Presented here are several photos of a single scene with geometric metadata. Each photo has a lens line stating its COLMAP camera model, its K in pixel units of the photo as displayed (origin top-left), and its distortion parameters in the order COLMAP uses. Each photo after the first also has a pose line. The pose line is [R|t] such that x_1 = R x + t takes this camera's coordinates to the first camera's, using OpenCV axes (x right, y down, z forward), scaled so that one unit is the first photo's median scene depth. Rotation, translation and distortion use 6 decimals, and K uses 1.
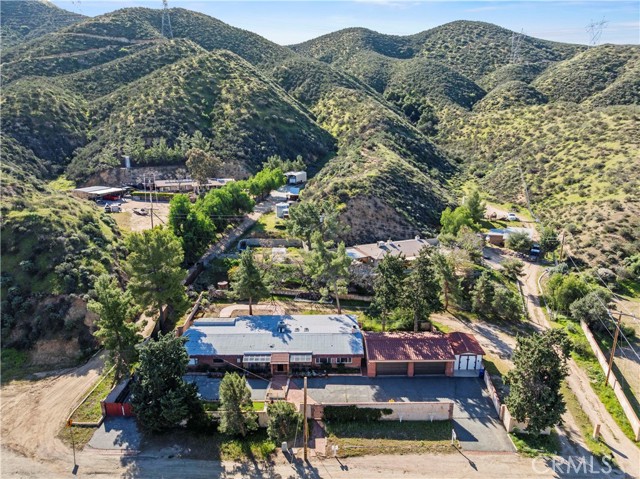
lens RADIAL K [[451.1, 0, 320.6], [0, 451.1, 239.6], [0, 0, 1]] dist [-0.047884, 0.017635]
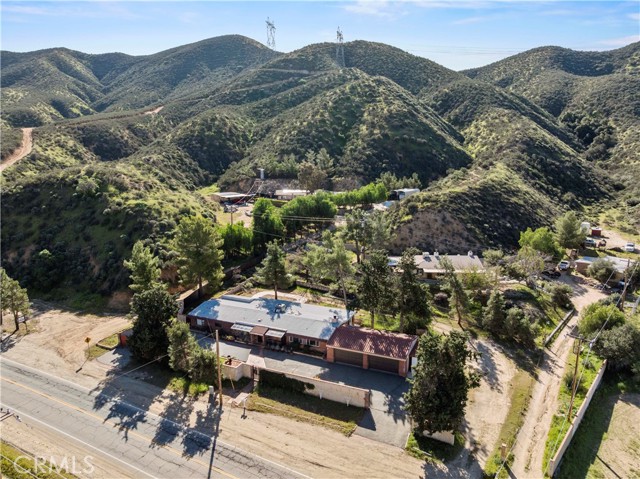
lens RADIAL K [[451.1, 0, 320.6], [0, 451.1, 239.6], [0, 0, 1]] dist [-0.047884, 0.017635]
pose [[0.912745, 0.083152, -0.399978, 0.362123], [-0.104973, 0.993930, -0.032918, 0.037938], [0.394813, 0.072032, 0.915933, -0.013086]]
